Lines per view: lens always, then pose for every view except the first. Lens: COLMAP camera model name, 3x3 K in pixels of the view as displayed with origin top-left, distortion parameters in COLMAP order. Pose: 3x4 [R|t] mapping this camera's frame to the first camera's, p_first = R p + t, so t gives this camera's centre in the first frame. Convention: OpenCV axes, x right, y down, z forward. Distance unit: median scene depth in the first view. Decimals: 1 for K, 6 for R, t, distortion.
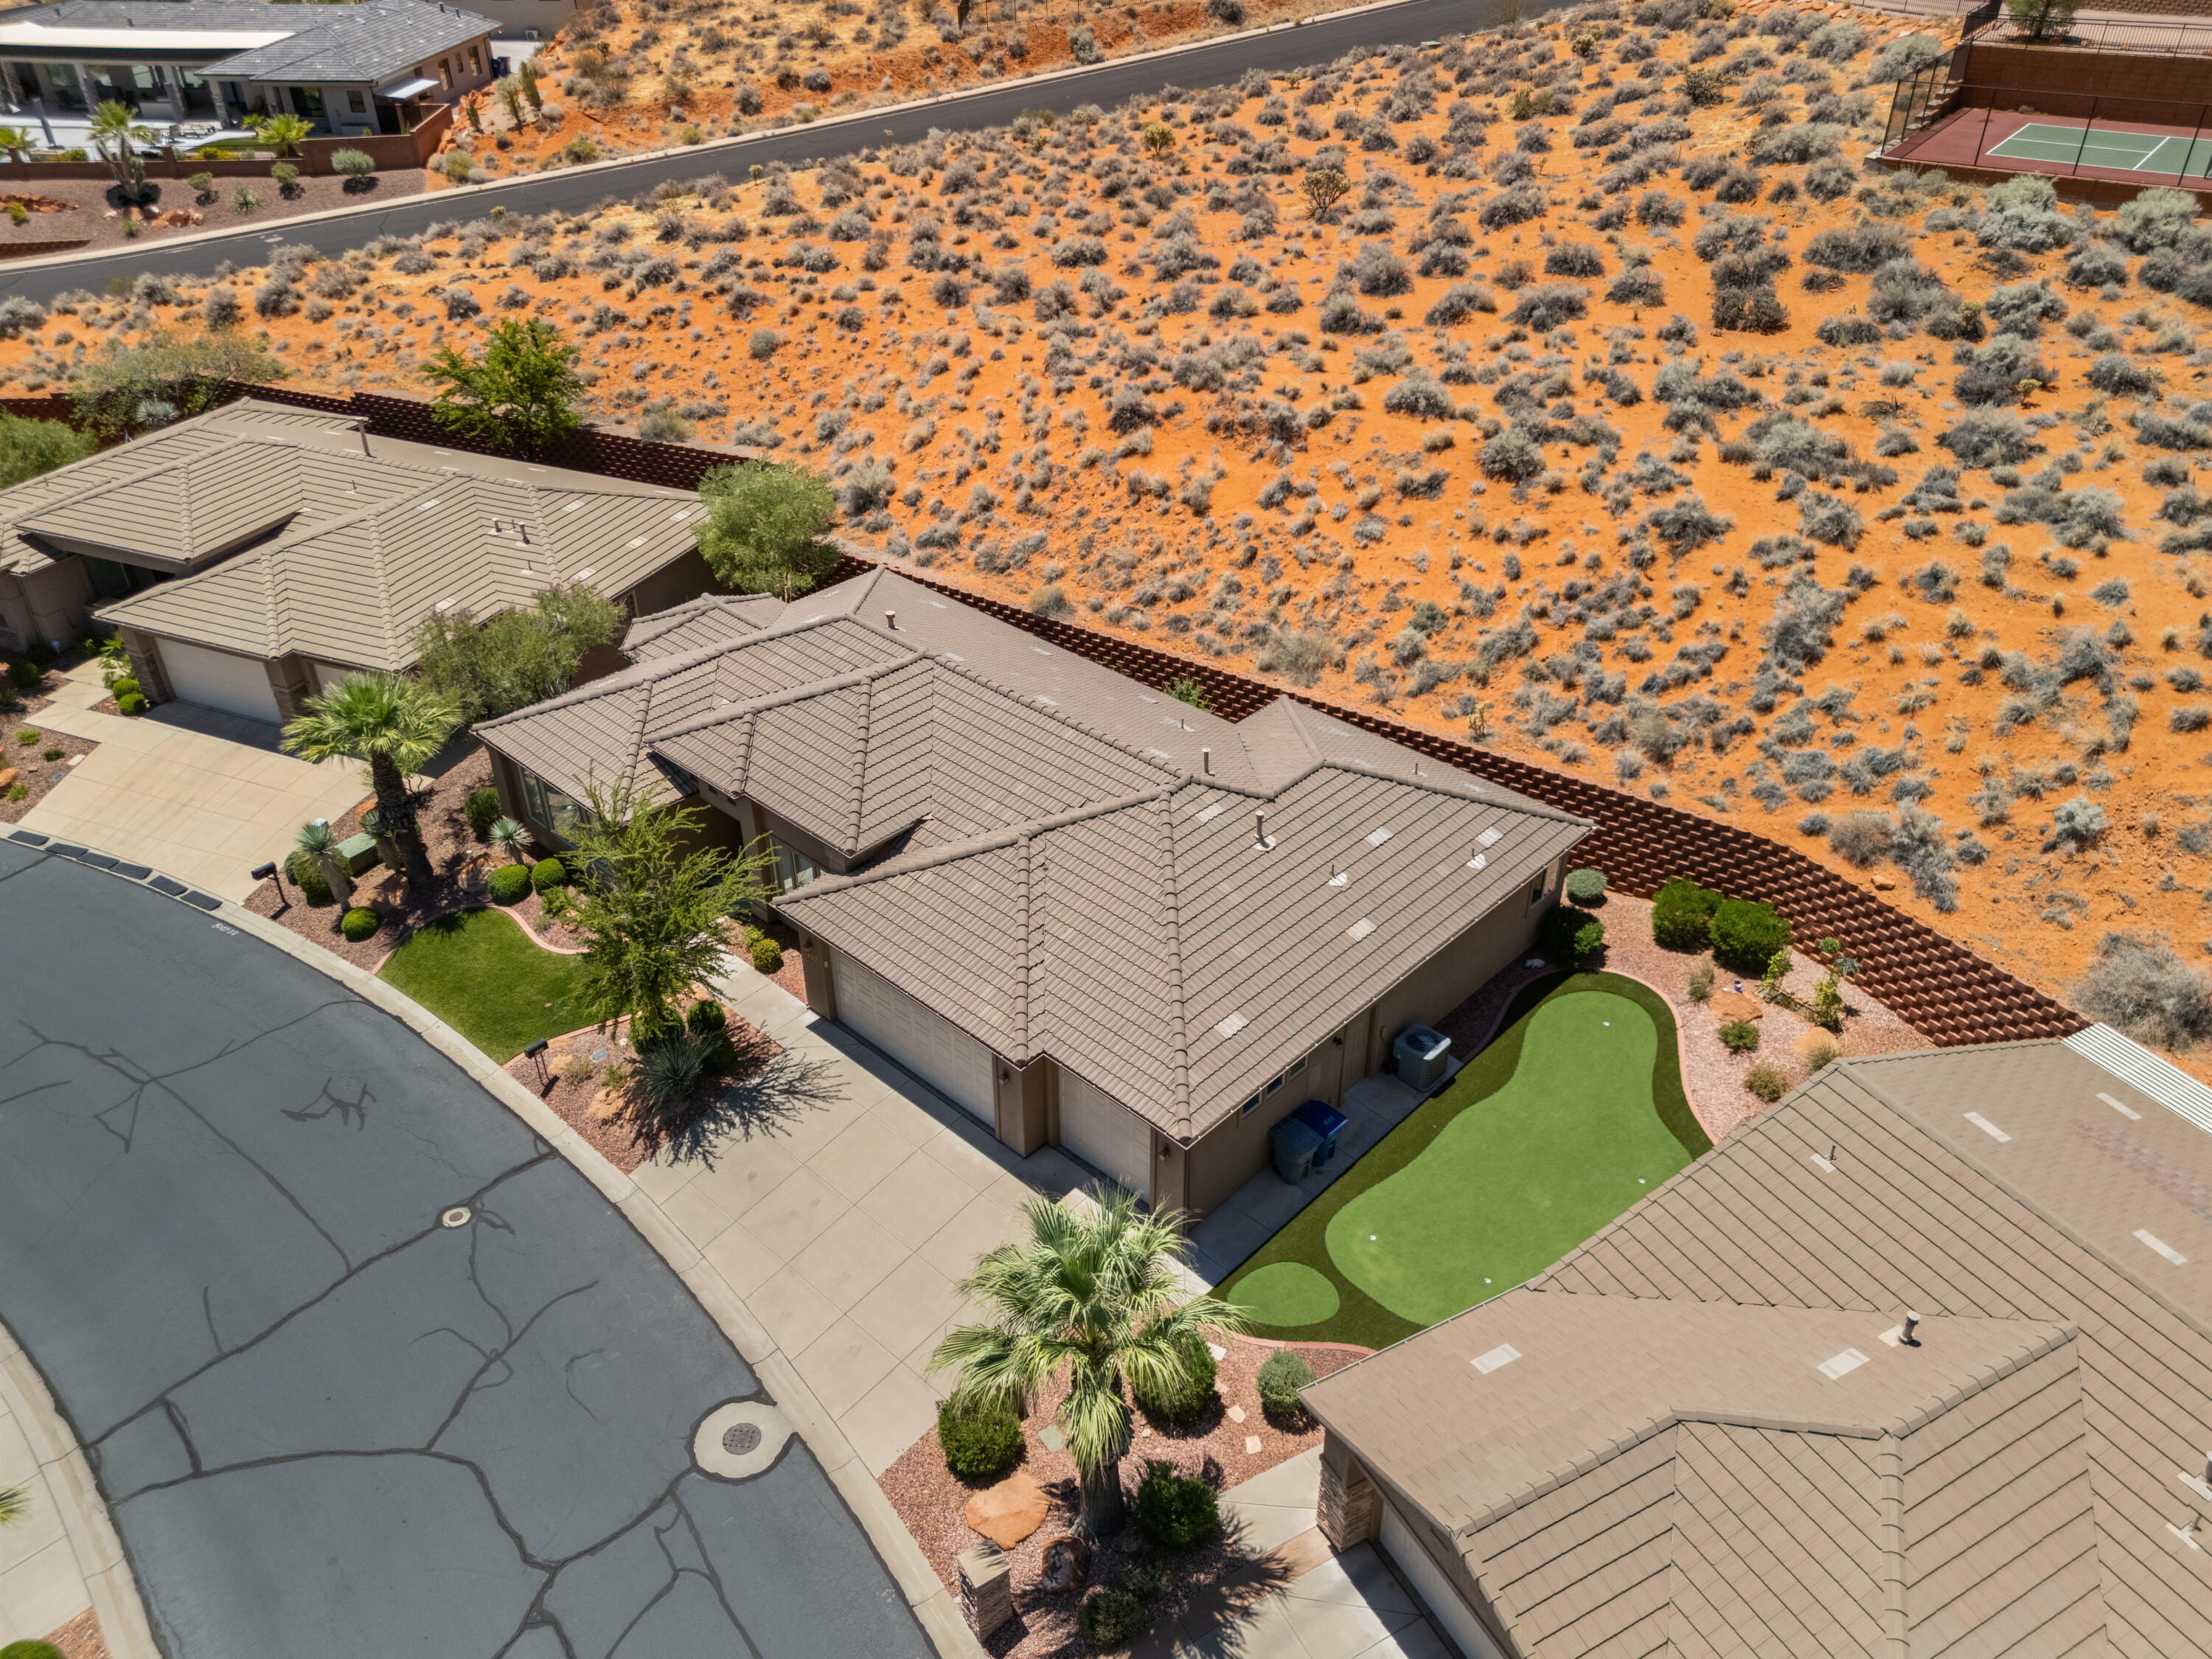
lens RADIAL K [[1628.1, 0, 1112.8], [0, 1628.1, 827.7], [0, 0, 1]] dist [0.055651, -0.040509]
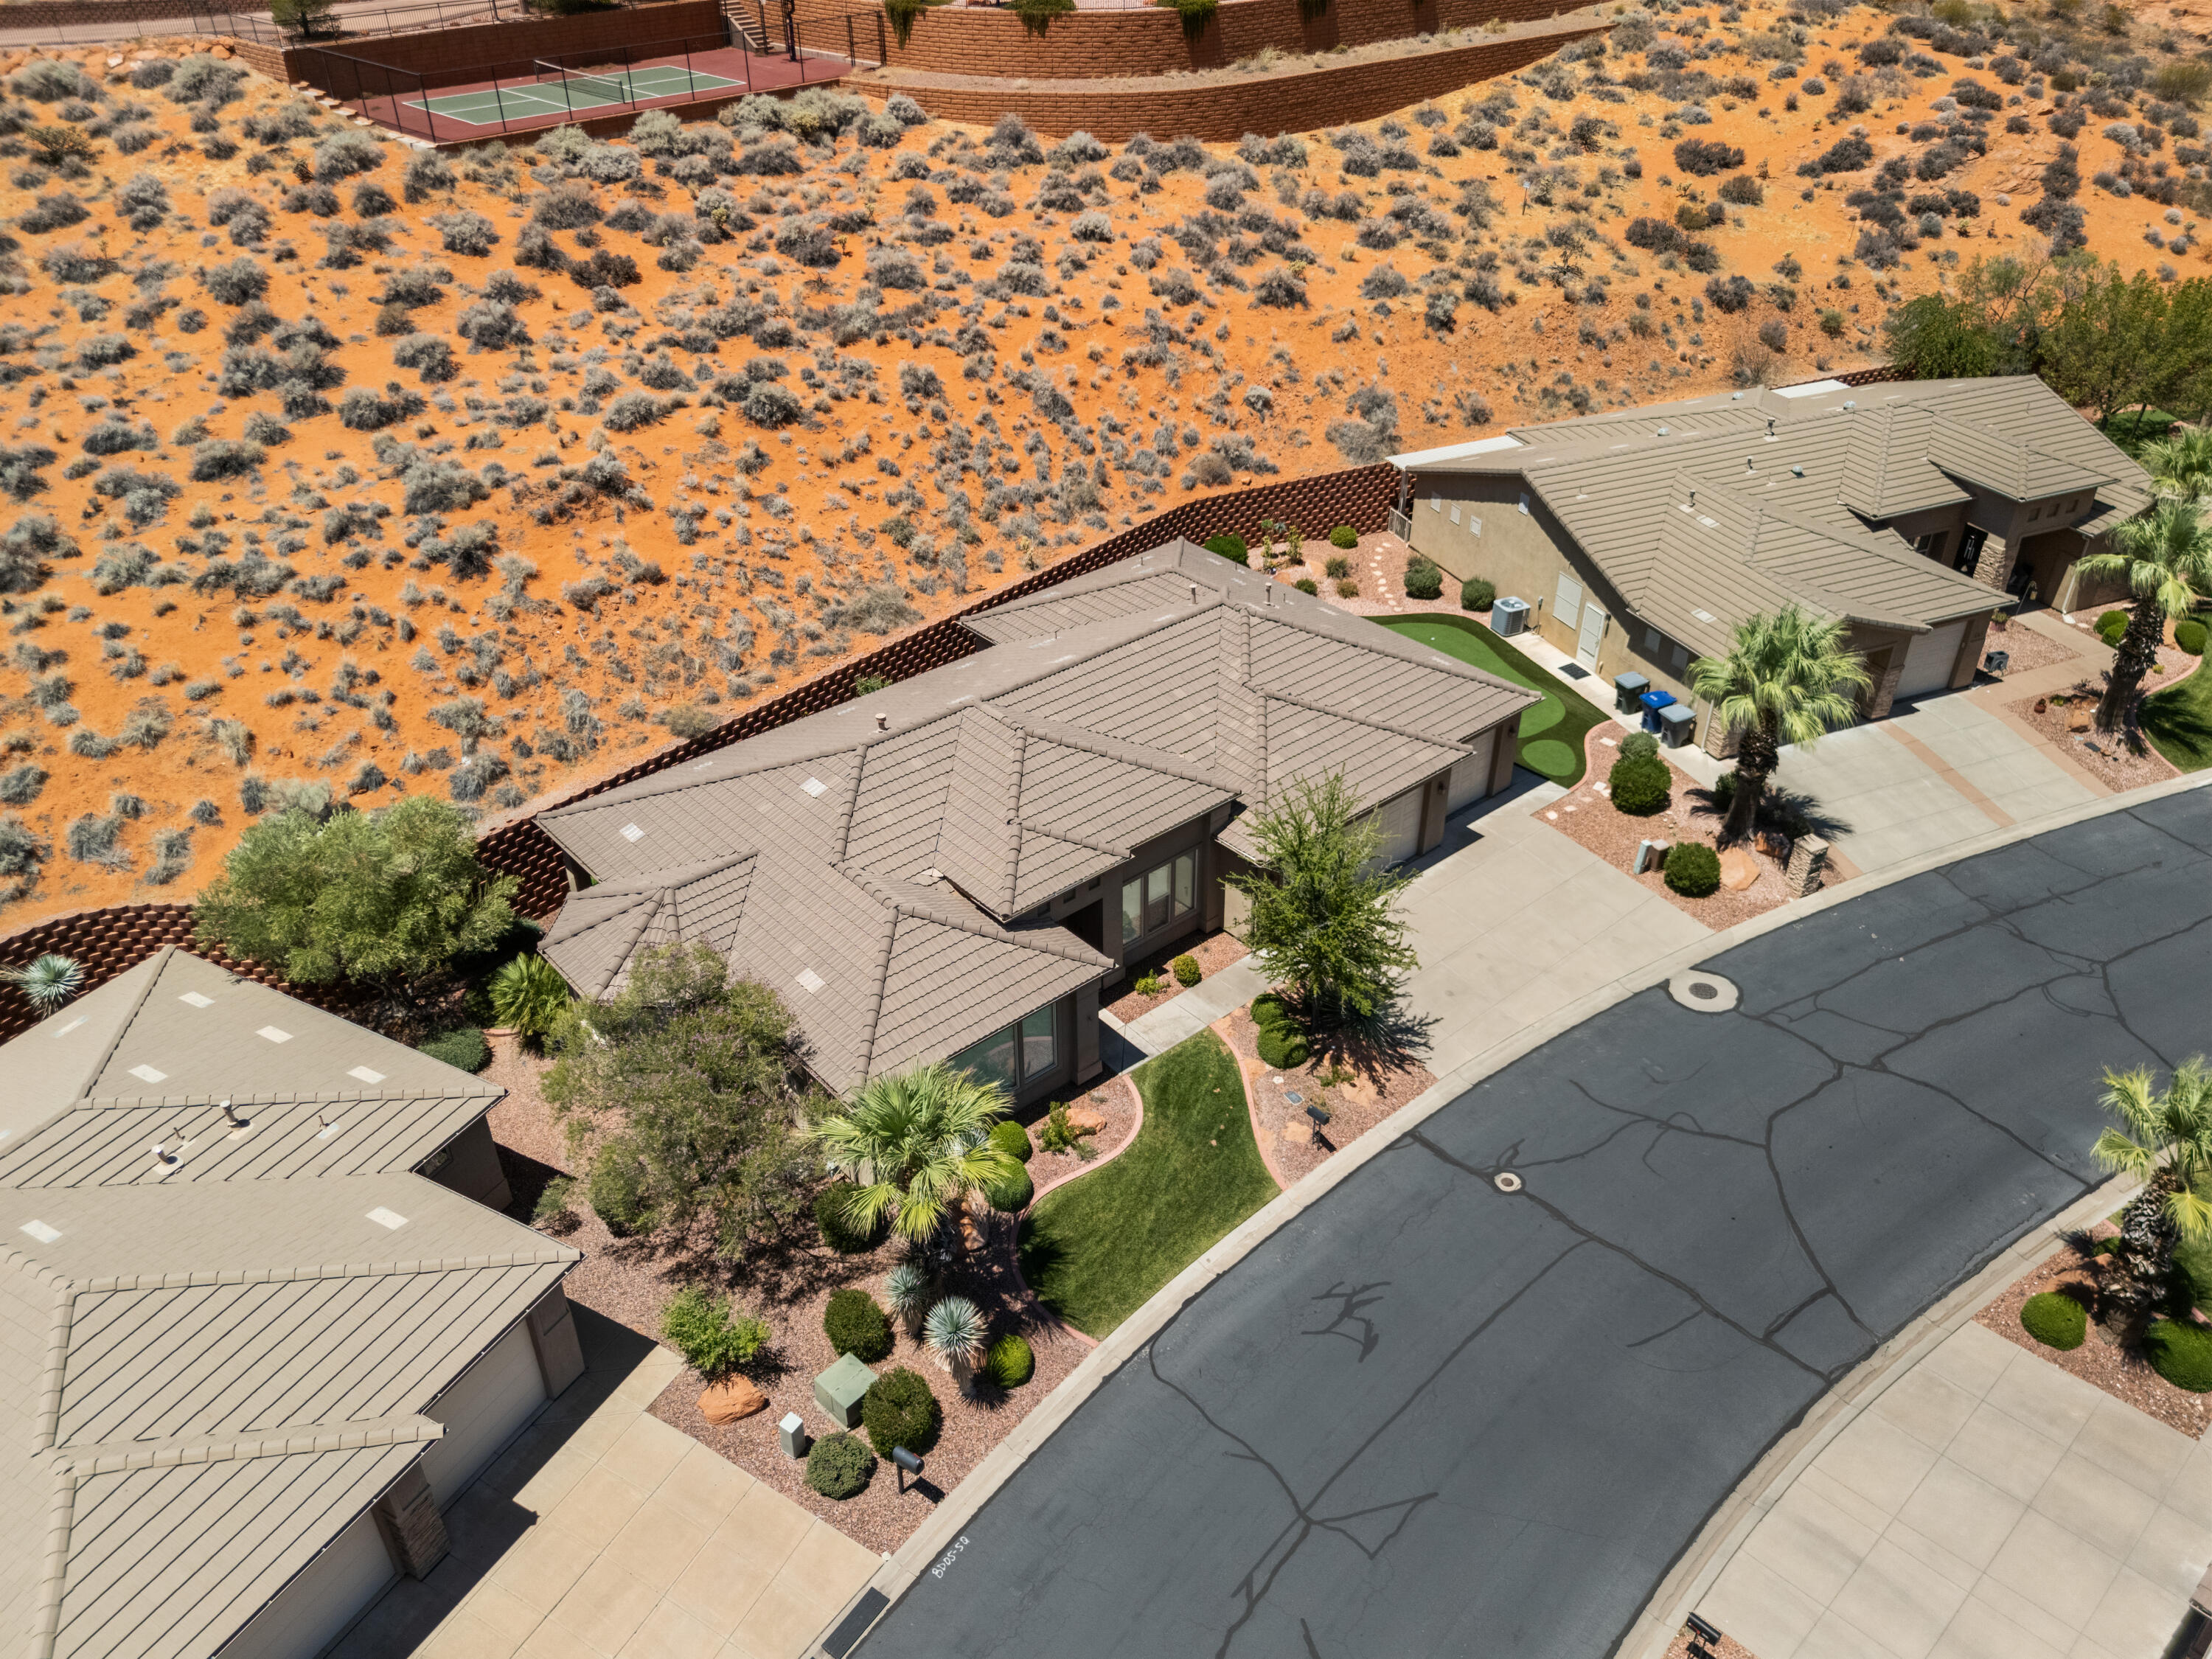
lens RADIAL K [[1628.1, 0, 1095.3], [0, 1628.1, 821.7], [0, 0, 1]] dist [0.055651, -0.040509]
pose [[0.105300, -0.543020, 0.833092, -0.965935], [0.551448, 0.729029, 0.405489, -0.412297], [-0.827537, 0.416709, 0.376214, 0.598999]]
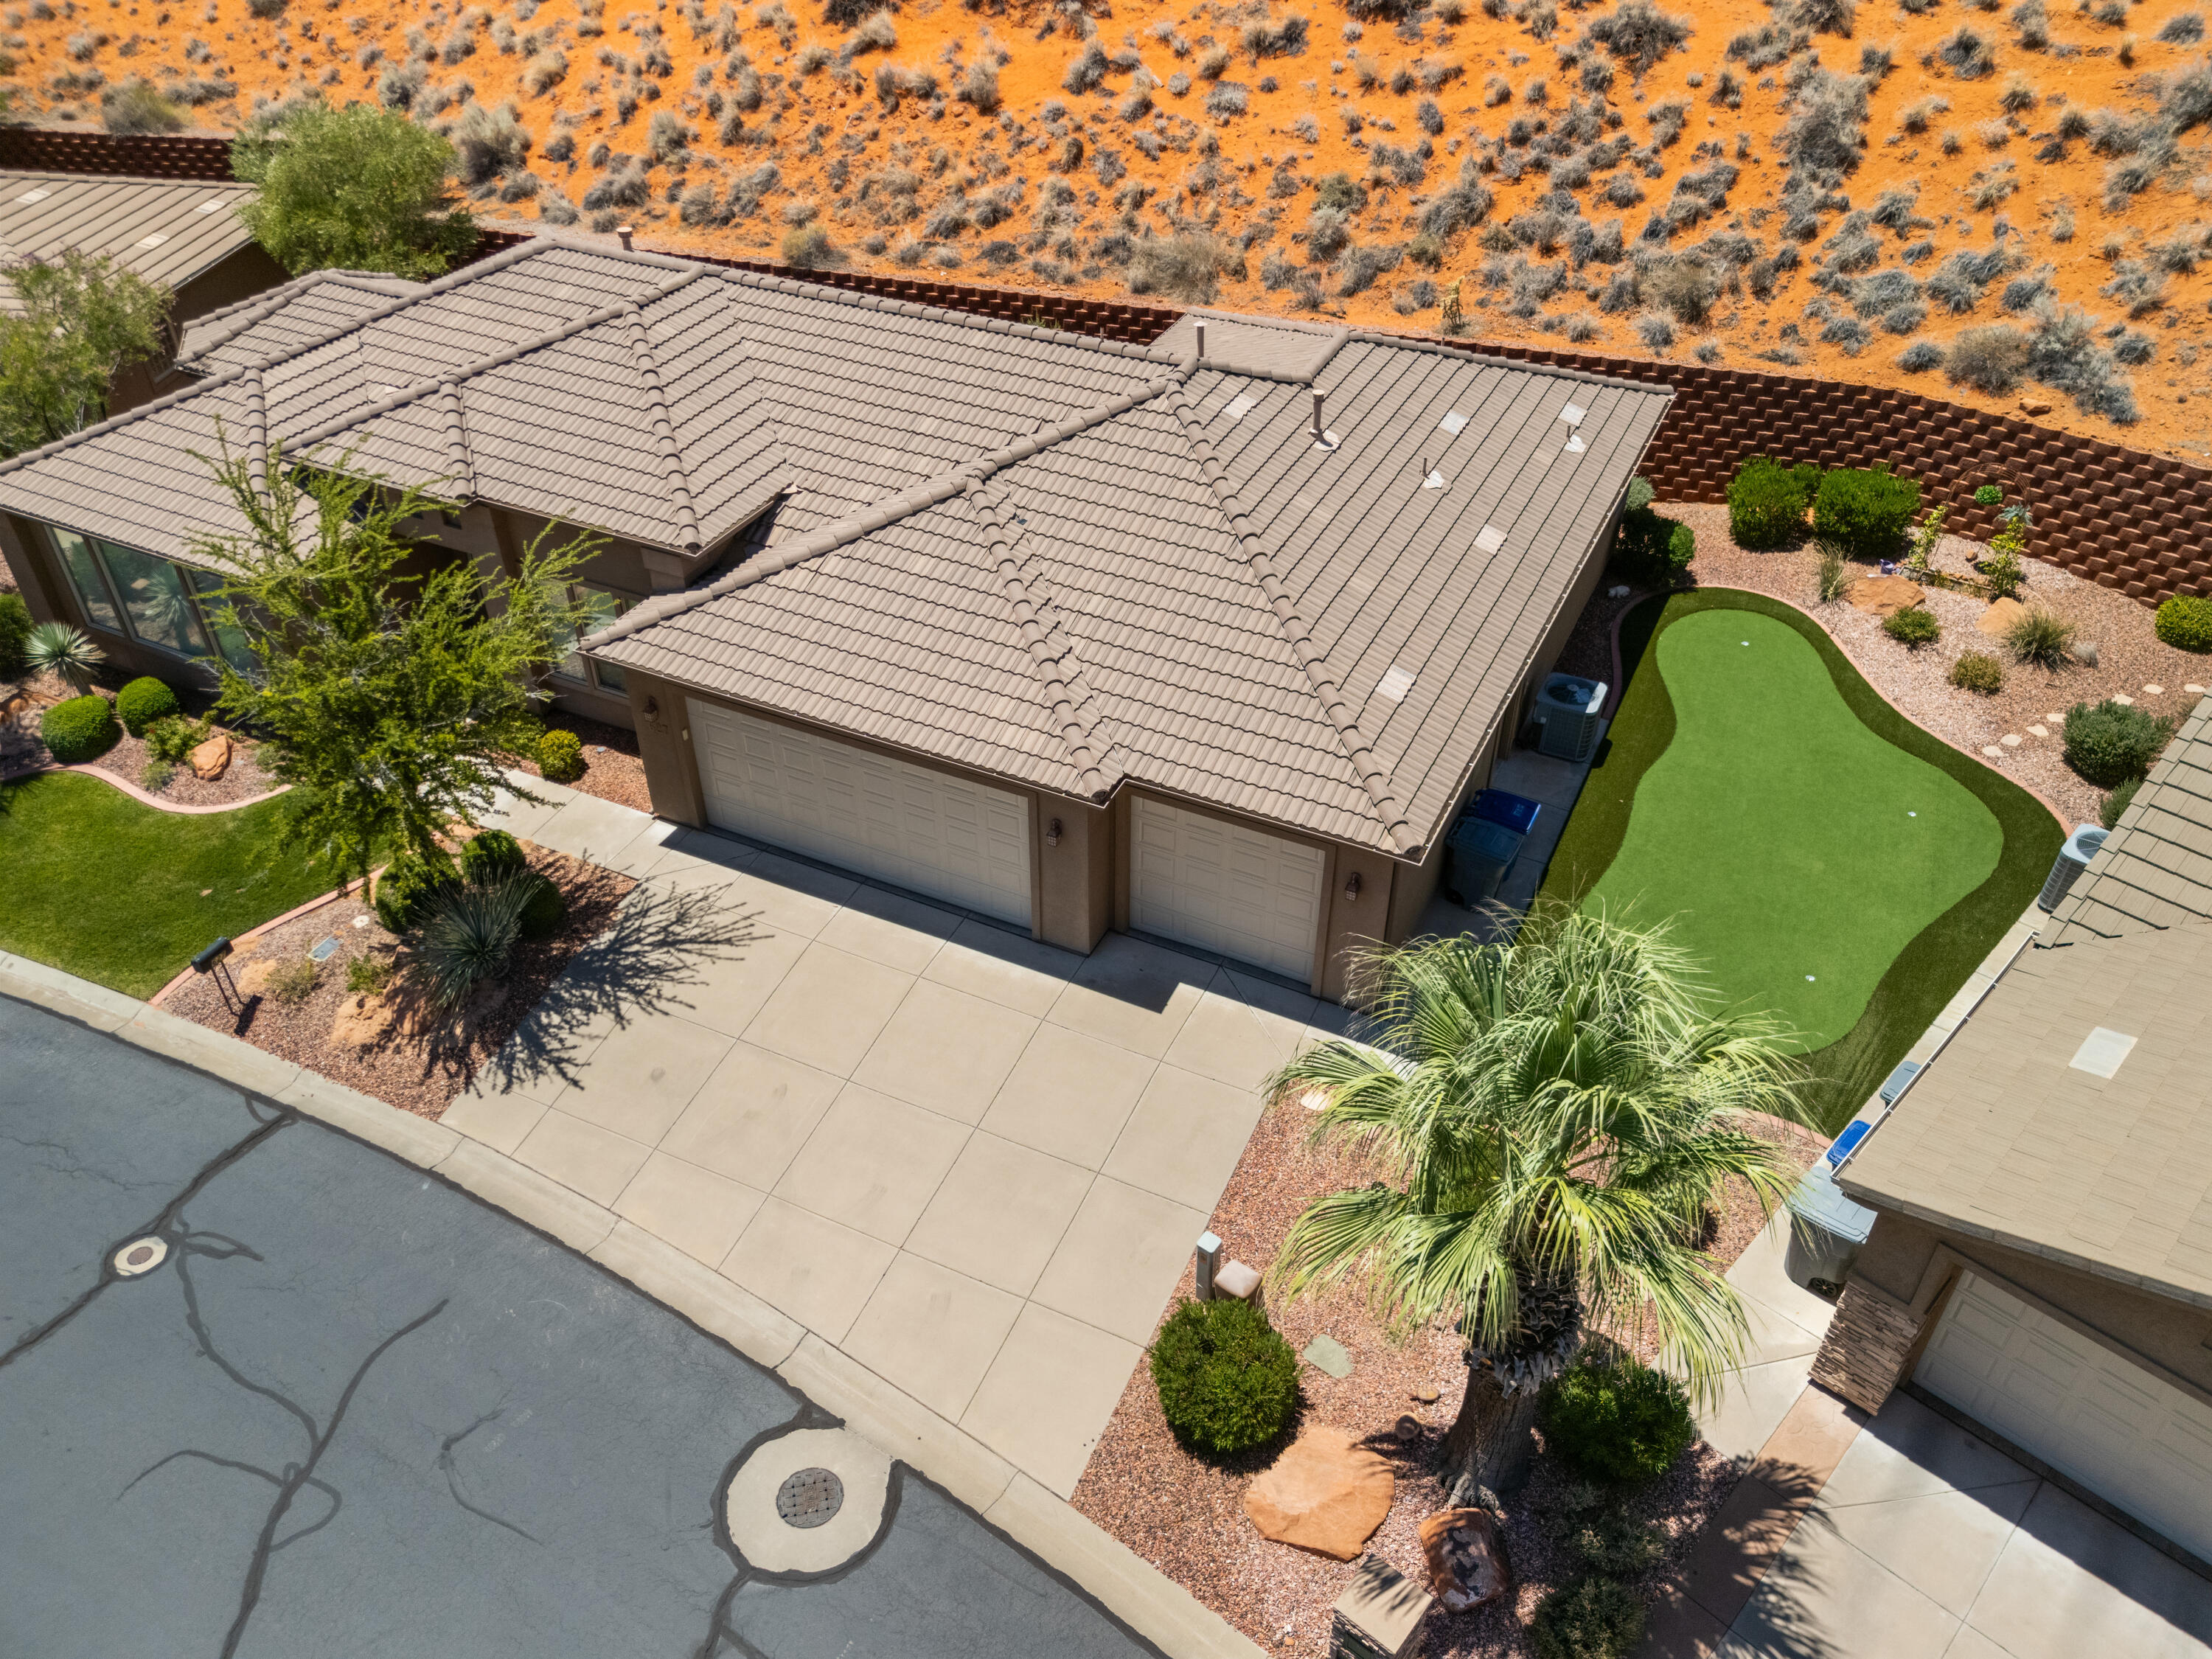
lens RADIAL K [[1628.1, 0, 1109.9], [0, 1628.1, 823.7], [0, 0, 1]] dist [0.055651, -0.040509]
pose [[0.954879, -0.180039, 0.236205, -0.155441], [0.161410, 0.982194, 0.096130, 0.074172], [-0.249306, -0.053667, 0.966937, 0.309520]]
